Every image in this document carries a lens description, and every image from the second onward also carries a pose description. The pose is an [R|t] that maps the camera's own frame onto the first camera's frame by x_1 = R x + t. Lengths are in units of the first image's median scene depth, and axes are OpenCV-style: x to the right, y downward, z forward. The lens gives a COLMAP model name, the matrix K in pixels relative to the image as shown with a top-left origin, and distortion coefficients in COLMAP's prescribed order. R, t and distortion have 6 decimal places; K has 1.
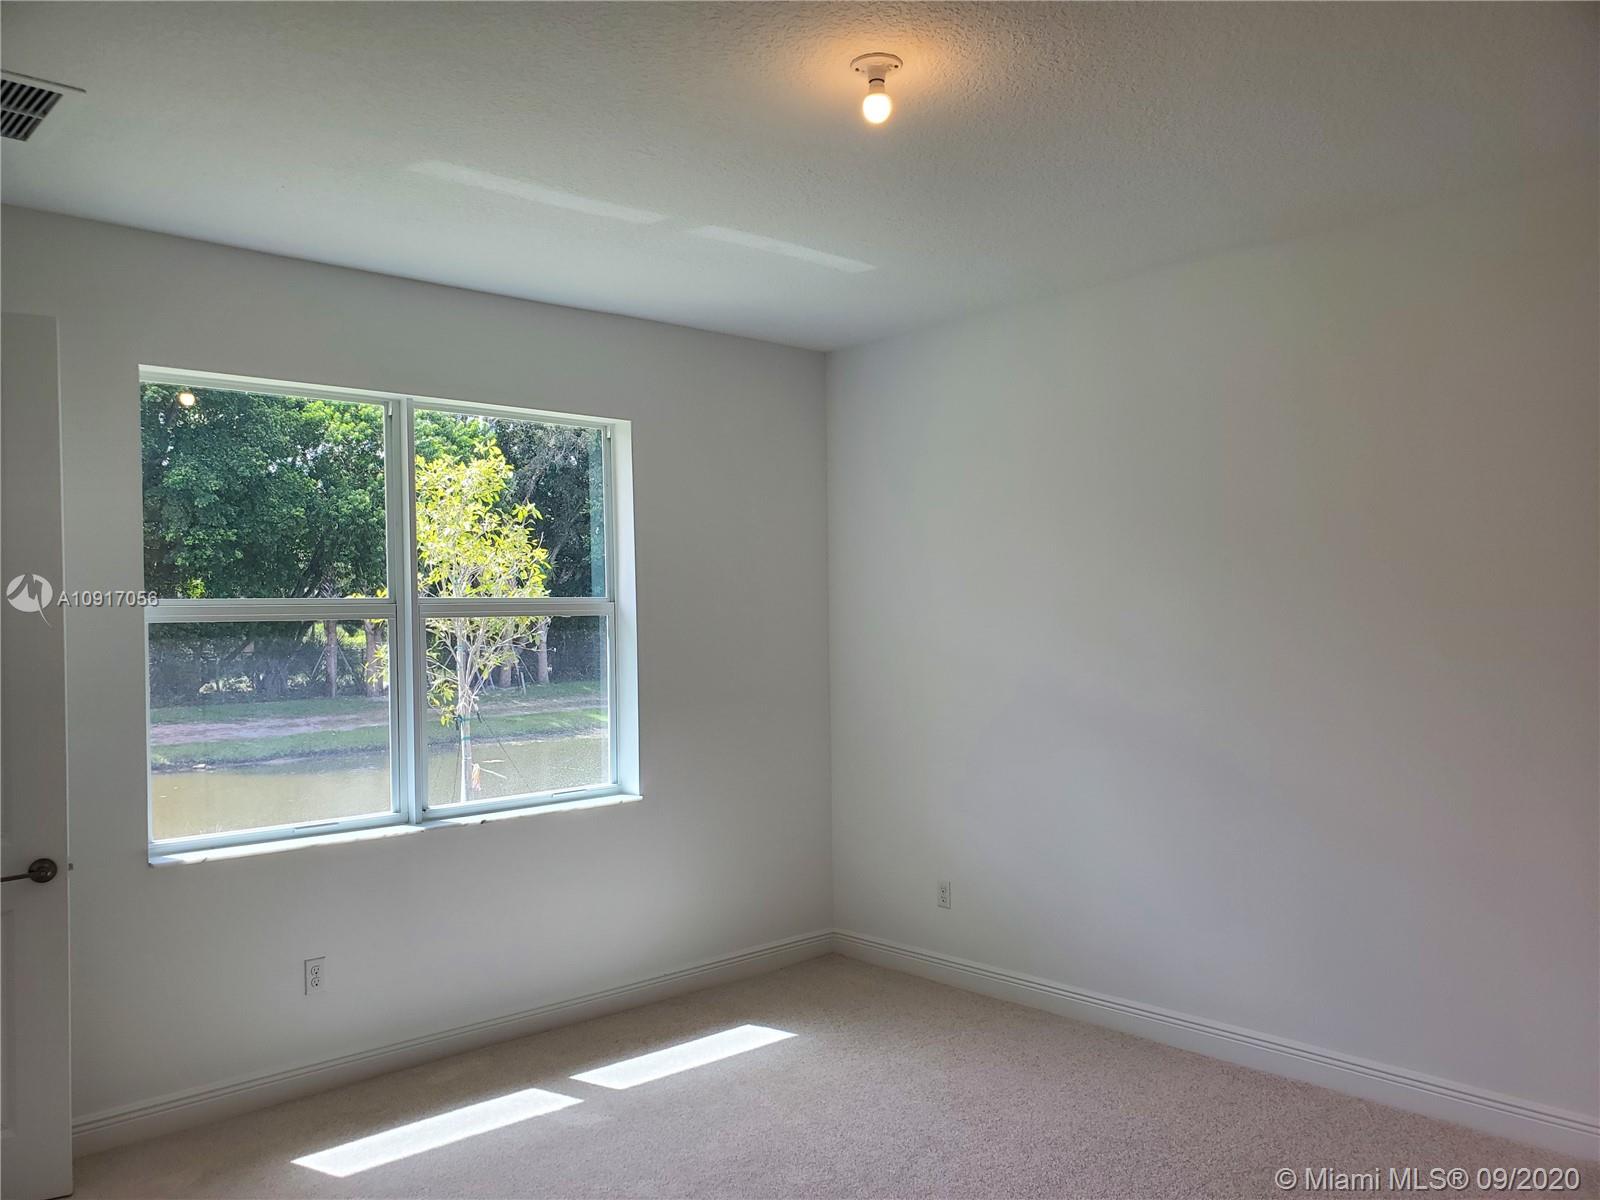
lens RADIAL K [[1234.4, 0, 800.0], [0, 1234.4, 600.0], [0, 0, 1]] dist [0.007072, -0.001559]
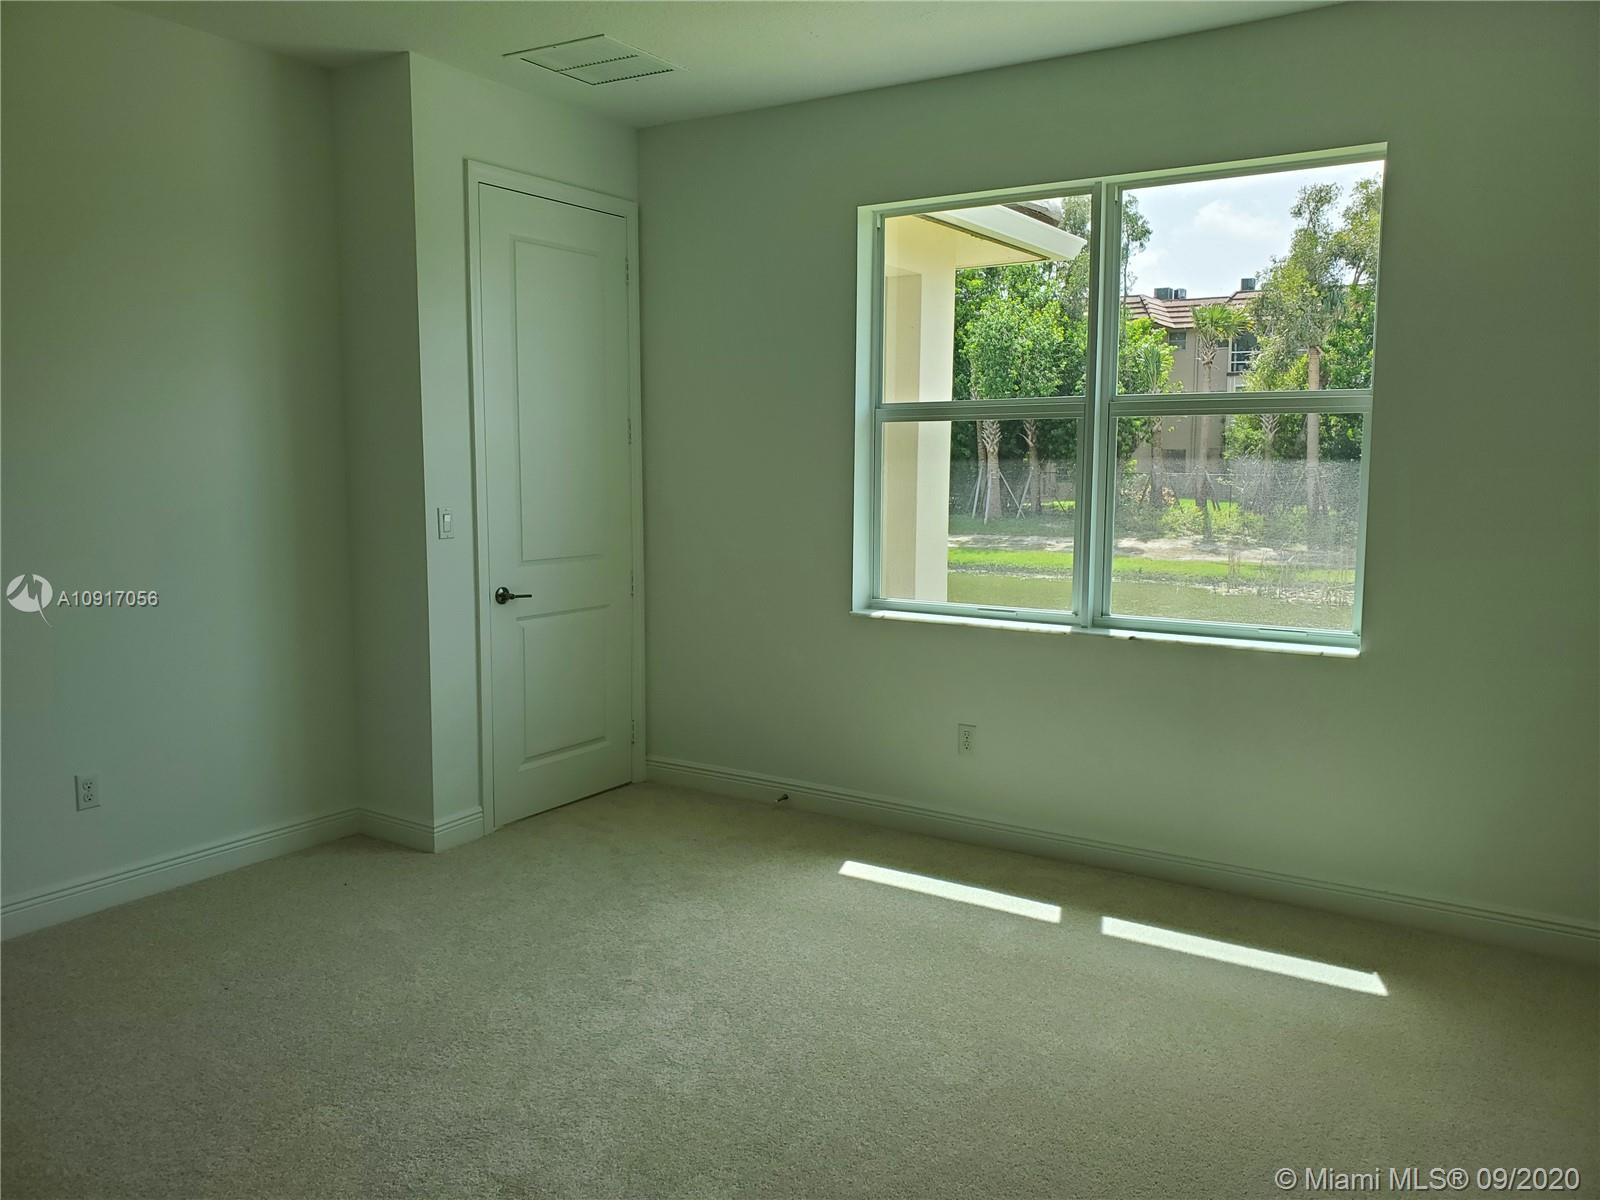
lens RADIAL K [[1234.4, 0, 800.0], [0, 1234.4, 600.0], [0, 0, 1]] dist [0.007072, -0.001559]
pose [[0.229068, 0.130970, -0.964559, 0.606040], [0.012713, 0.990420, 0.137501, 0.022142], [0.973327, -0.043760, 0.225209, 0.581505]]
